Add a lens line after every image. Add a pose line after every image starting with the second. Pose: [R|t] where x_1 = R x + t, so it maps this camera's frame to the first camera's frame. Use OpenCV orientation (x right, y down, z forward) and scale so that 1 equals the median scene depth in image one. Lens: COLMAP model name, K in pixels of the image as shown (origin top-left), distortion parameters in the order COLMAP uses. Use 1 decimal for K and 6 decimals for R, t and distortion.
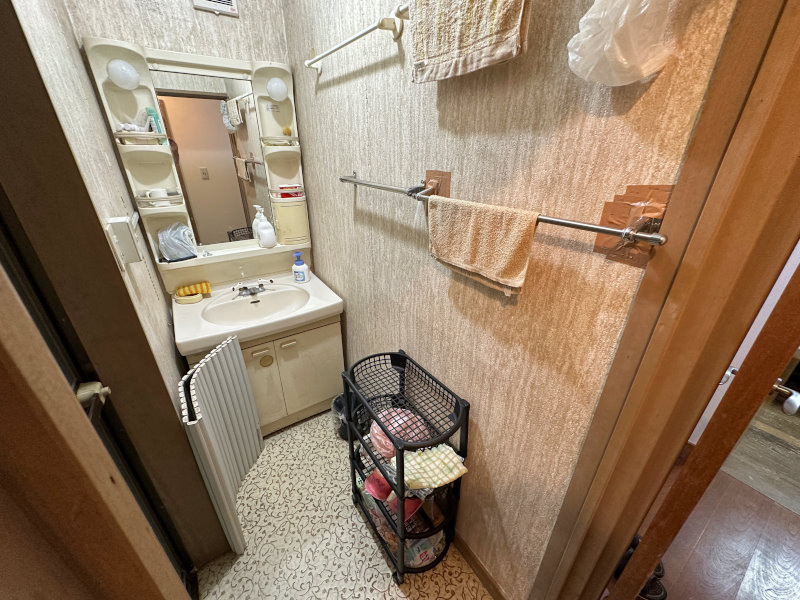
lens RADIAL K [[319.6, 0, 399.1], [0, 319.6, 300.0], [0, 0, 1]] dist [0.000031, 0.000526]
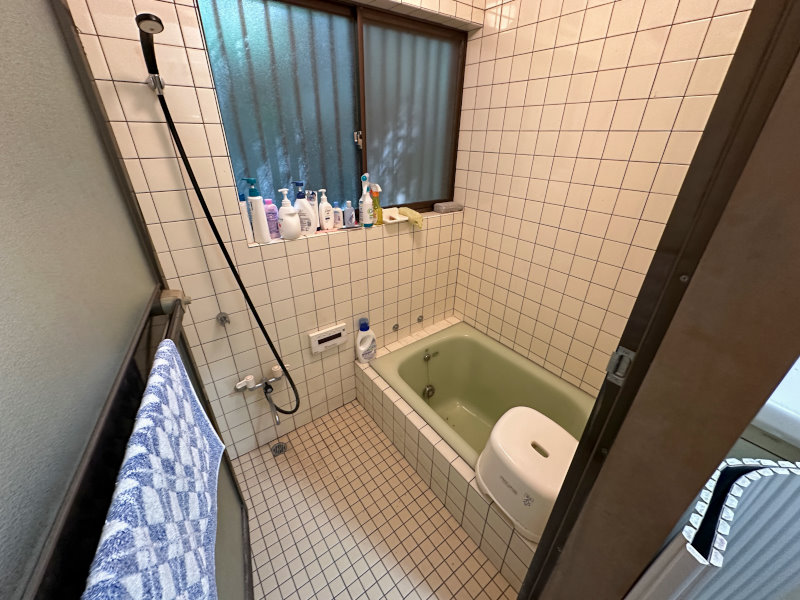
lens RADIAL K [[319.6, 0, 399.2], [0, 319.6, 300.0], [0, 0, 1]] dist [0.000031, 0.000526]
pose [[0.044887, 0.458713, -0.887450, -0.388091], [-0.445367, 0.804368, 0.393242, 0.070946], [0.894222, 0.377590, 0.240401, 0.300513]]
